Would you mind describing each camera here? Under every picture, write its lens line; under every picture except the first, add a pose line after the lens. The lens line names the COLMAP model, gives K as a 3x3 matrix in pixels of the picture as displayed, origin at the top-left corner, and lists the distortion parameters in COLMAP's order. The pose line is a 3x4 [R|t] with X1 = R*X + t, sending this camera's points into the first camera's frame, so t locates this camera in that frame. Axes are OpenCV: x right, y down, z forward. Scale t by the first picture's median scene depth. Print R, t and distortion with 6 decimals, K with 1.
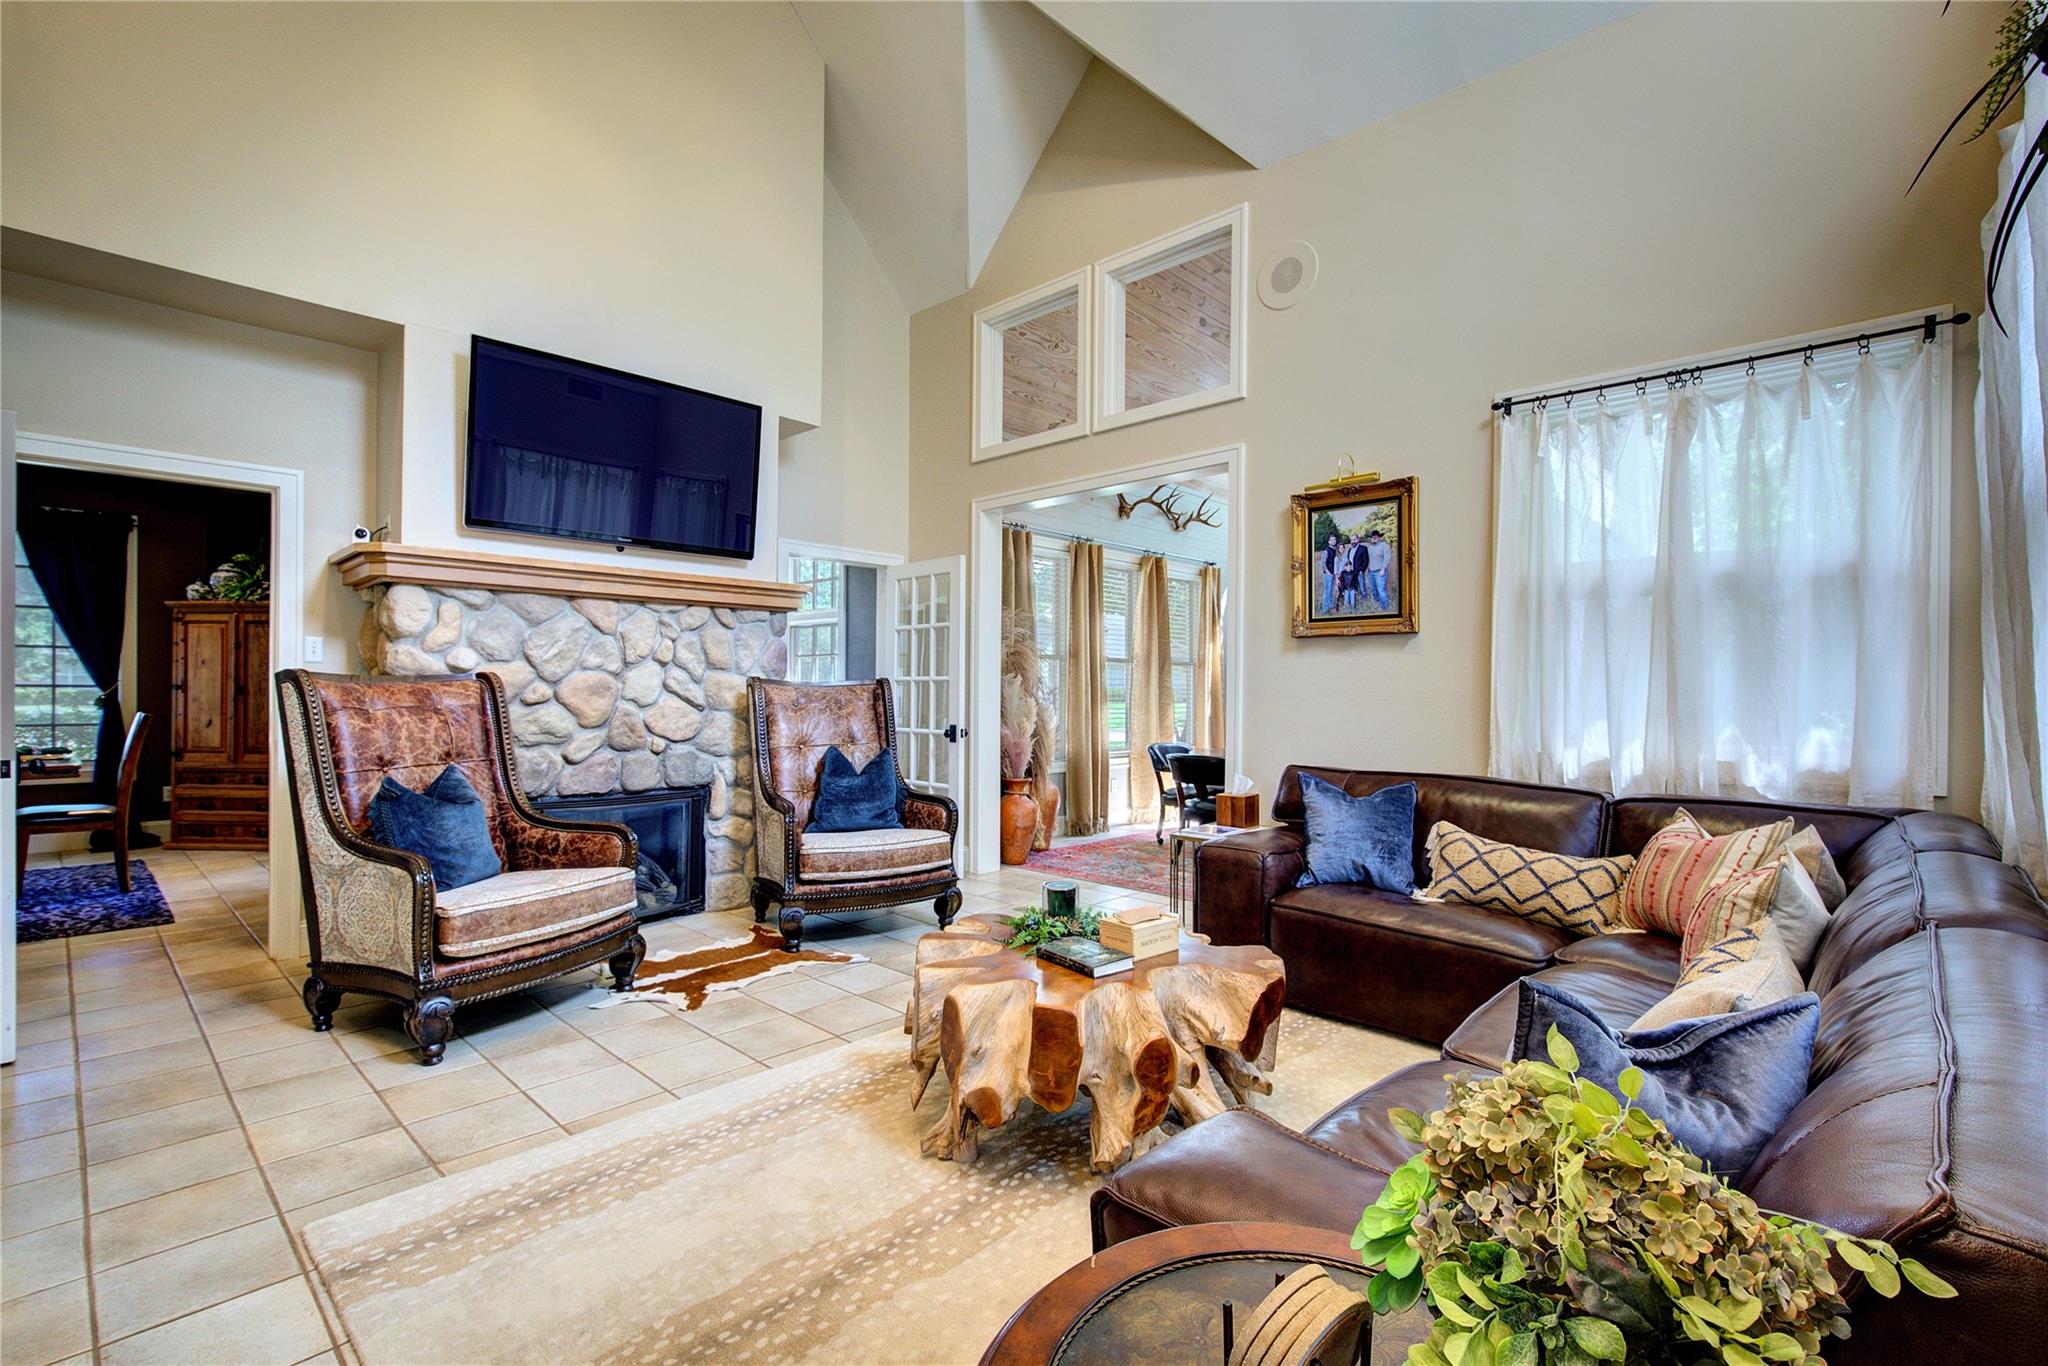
lens RADIAL K [[918.1, 0, 1037.5], [0, 918.1, 687.8], [0, 0, 1]] dist [-0.001633, -0.000345]
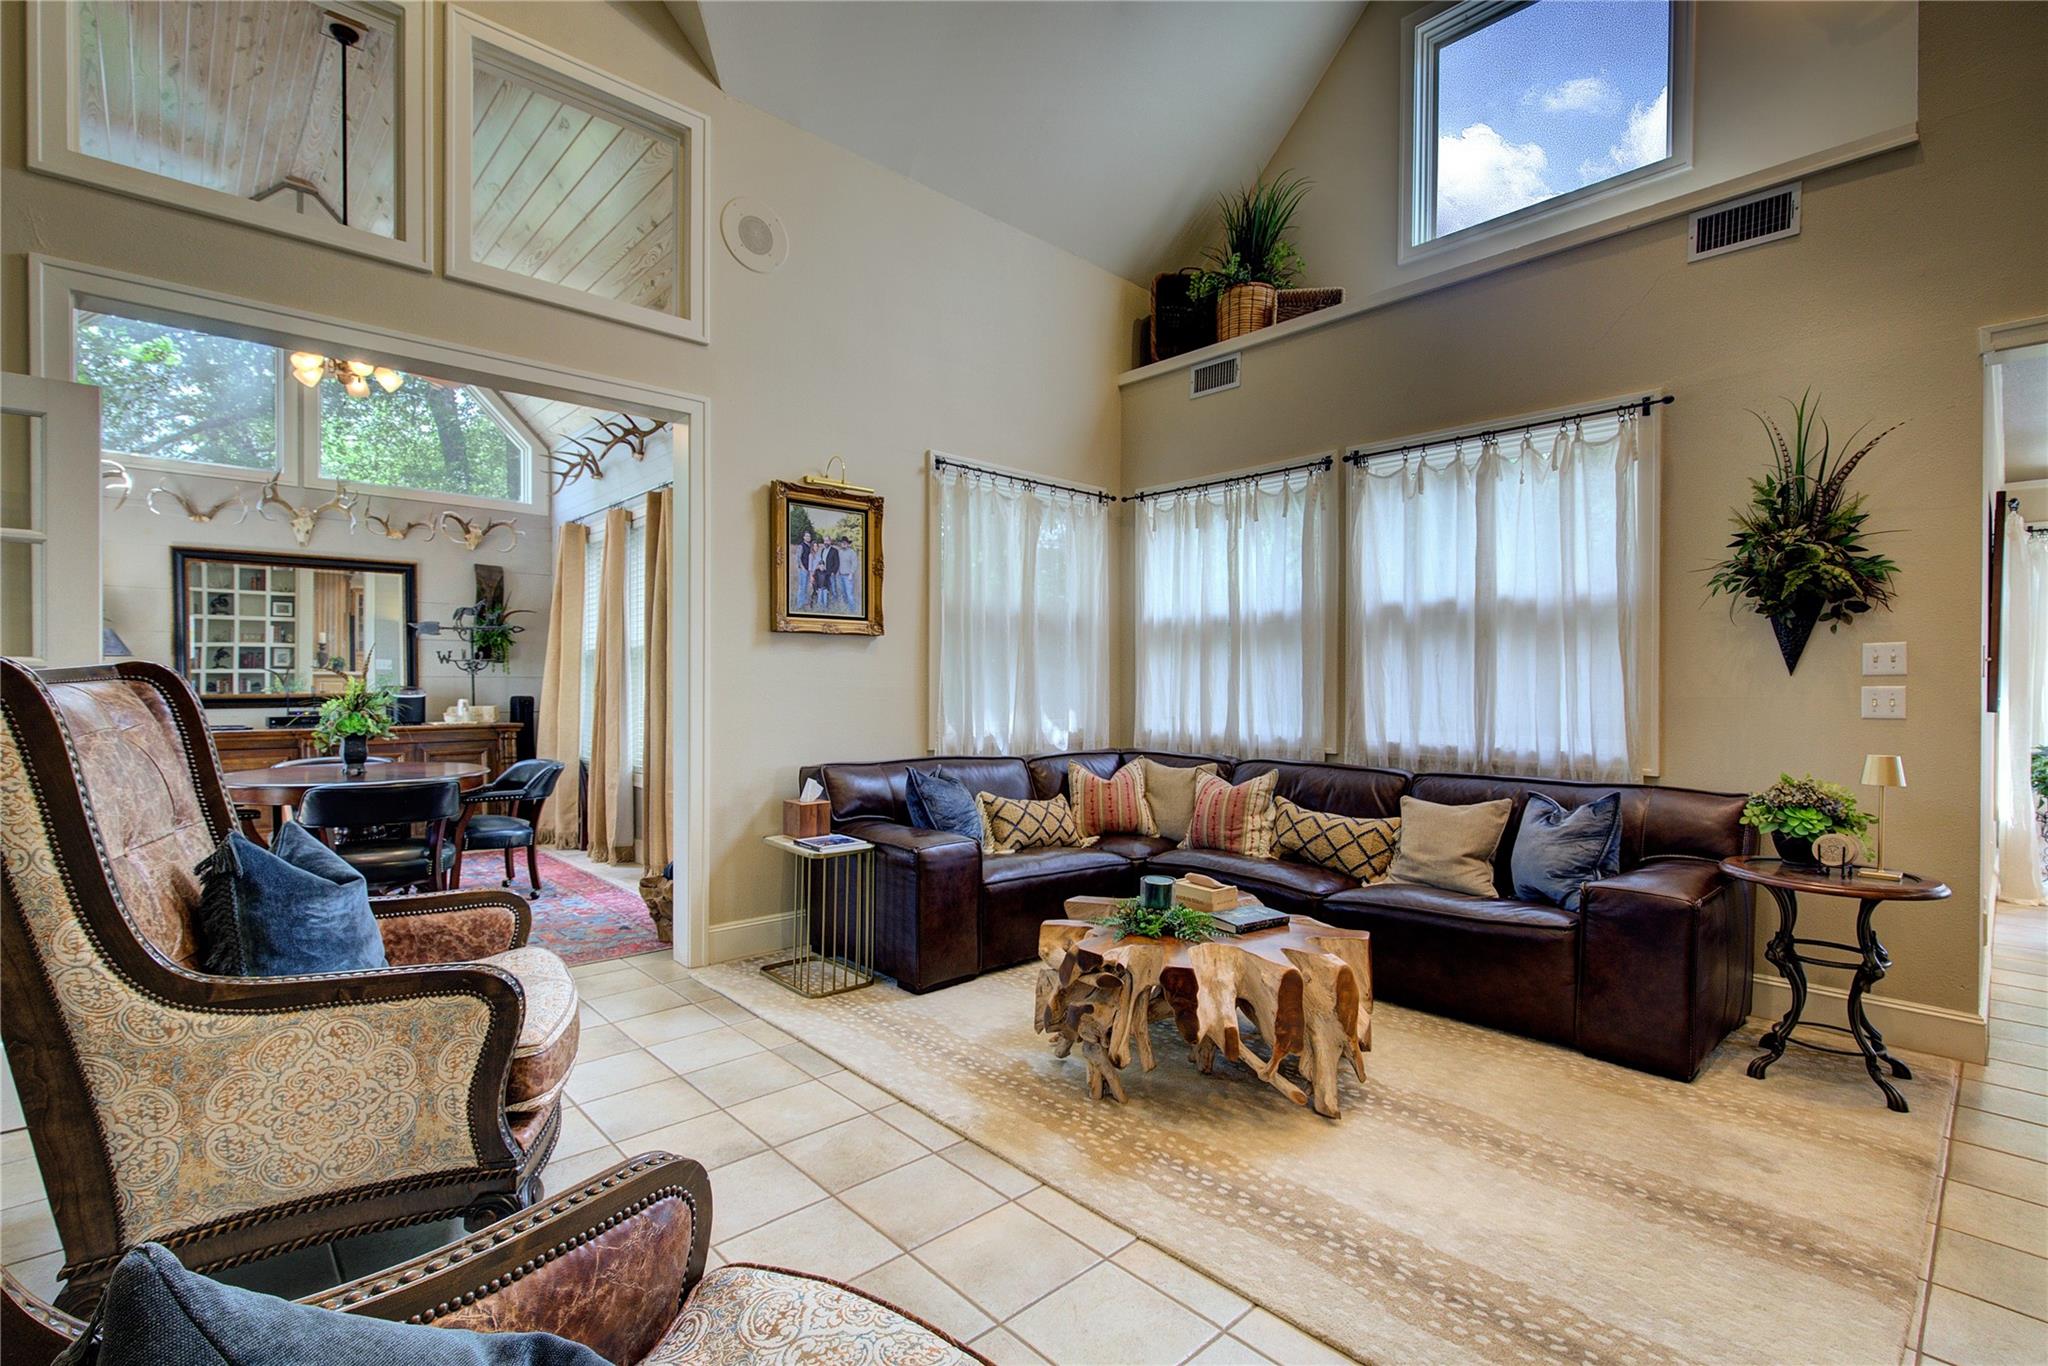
lens RADIAL K [[918.1, 0, 1018.5], [0, 918.1, 694.3], [0, 0, 1]] dist [-0.001633, -0.000345]
pose [[0.079816, -0.011038, 0.996748, -0.761042], [-0.006583, 0.999911, 0.011600, -0.002837], [-0.996788, -0.007488, 0.079736, 0.802283]]
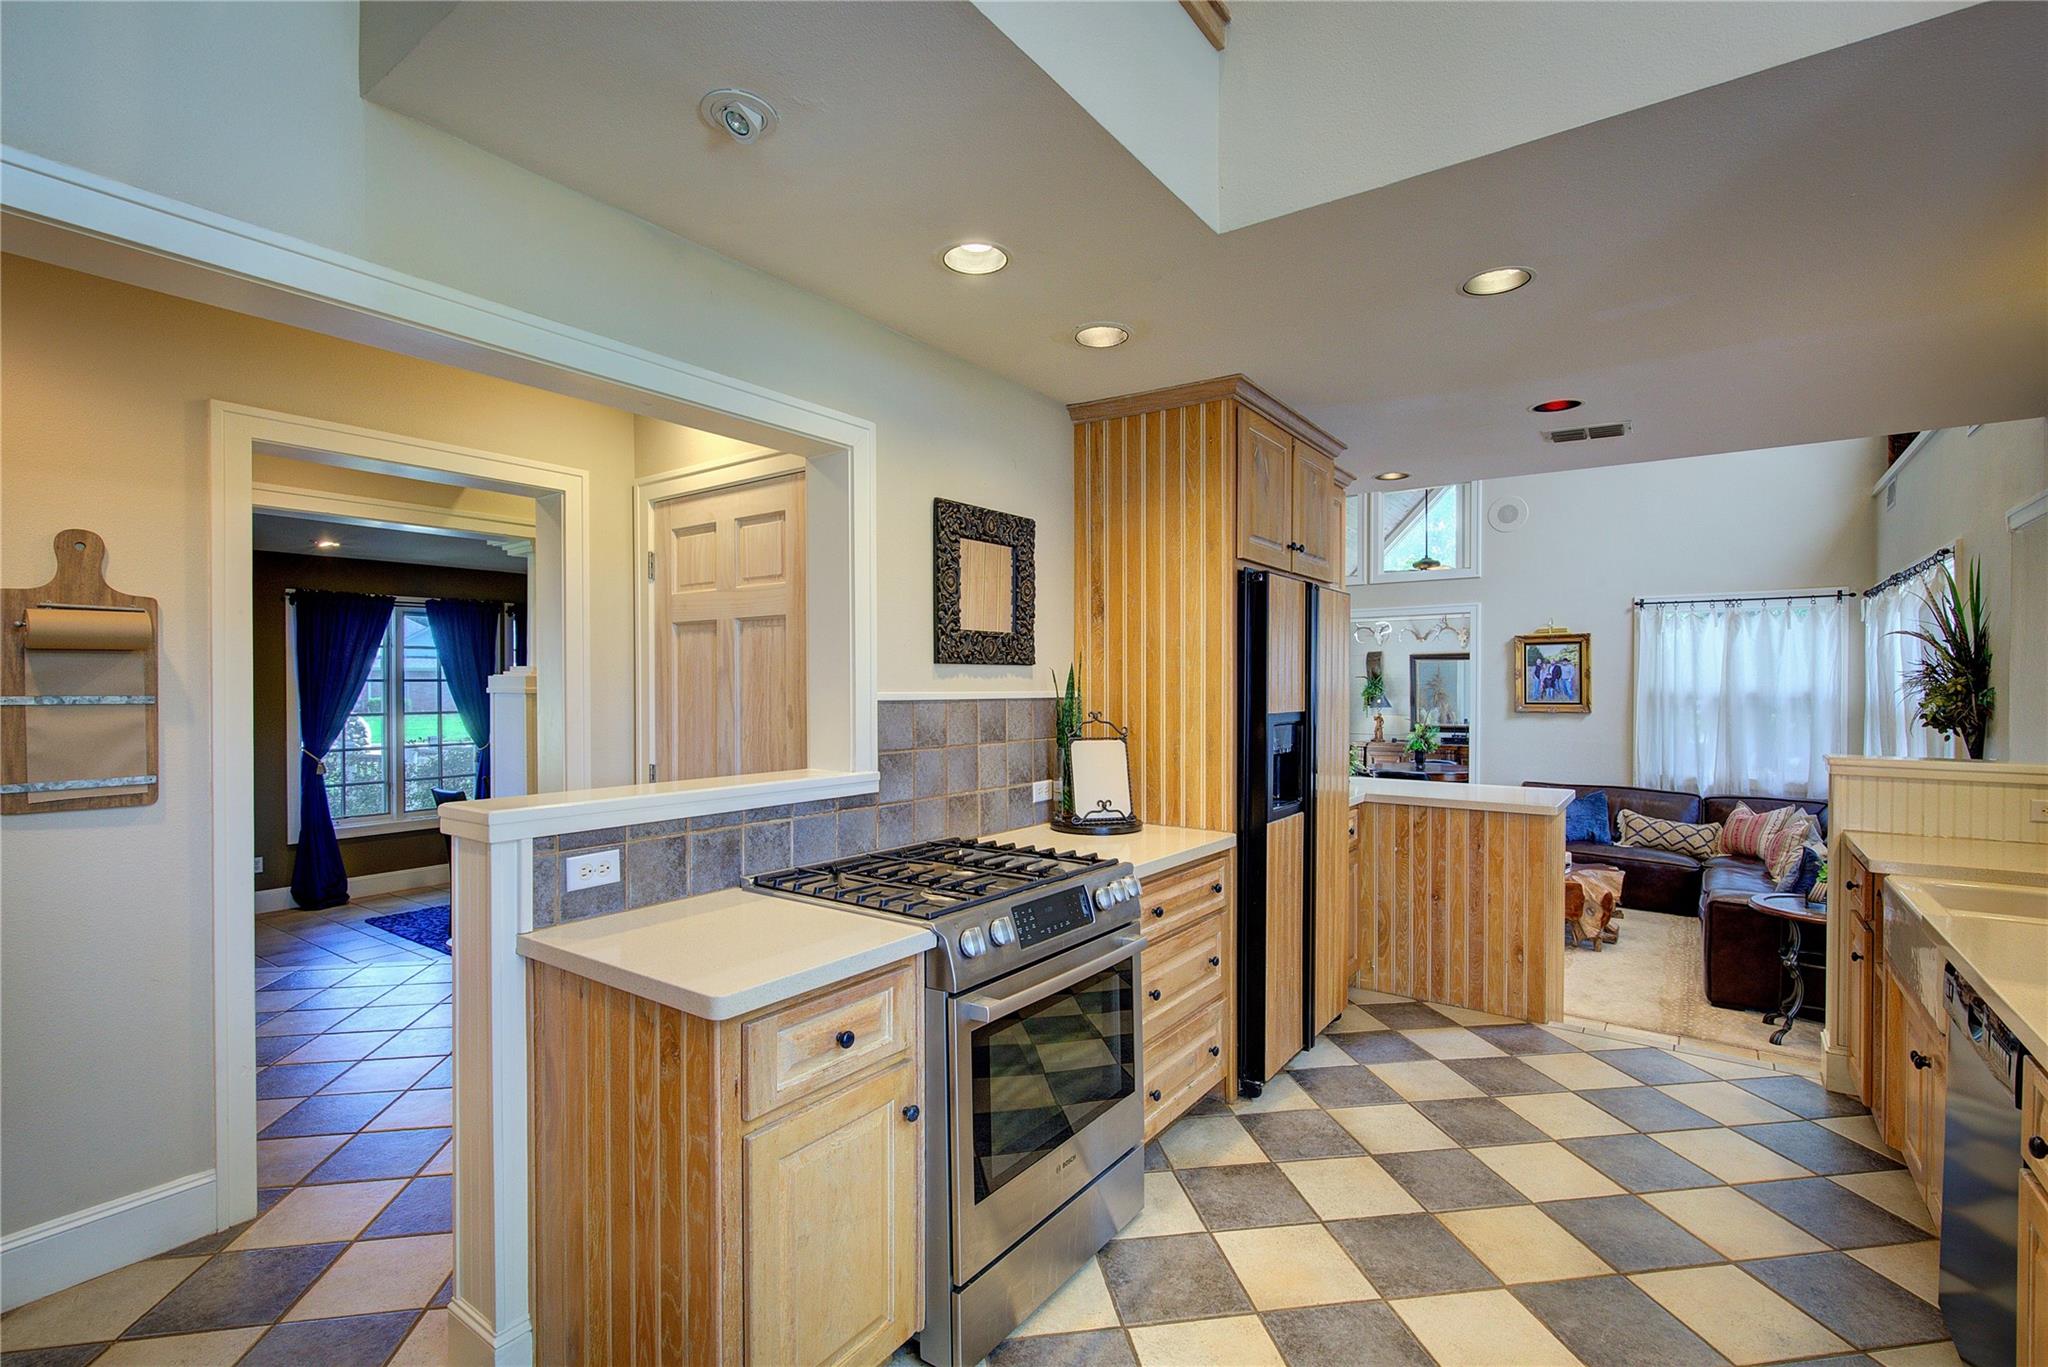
lens RADIAL K [[918.1, 0, 1039.8], [0, 918.1, 686.9], [0, 0, 1]] dist [-0.001633, -0.000345]
pose [[0.992150, -0.005598, 0.124928, -1.078018], [0.004996, 0.999974, 0.005132, -0.142574], [-0.124954, -0.004468, 0.992152, -0.856784]]
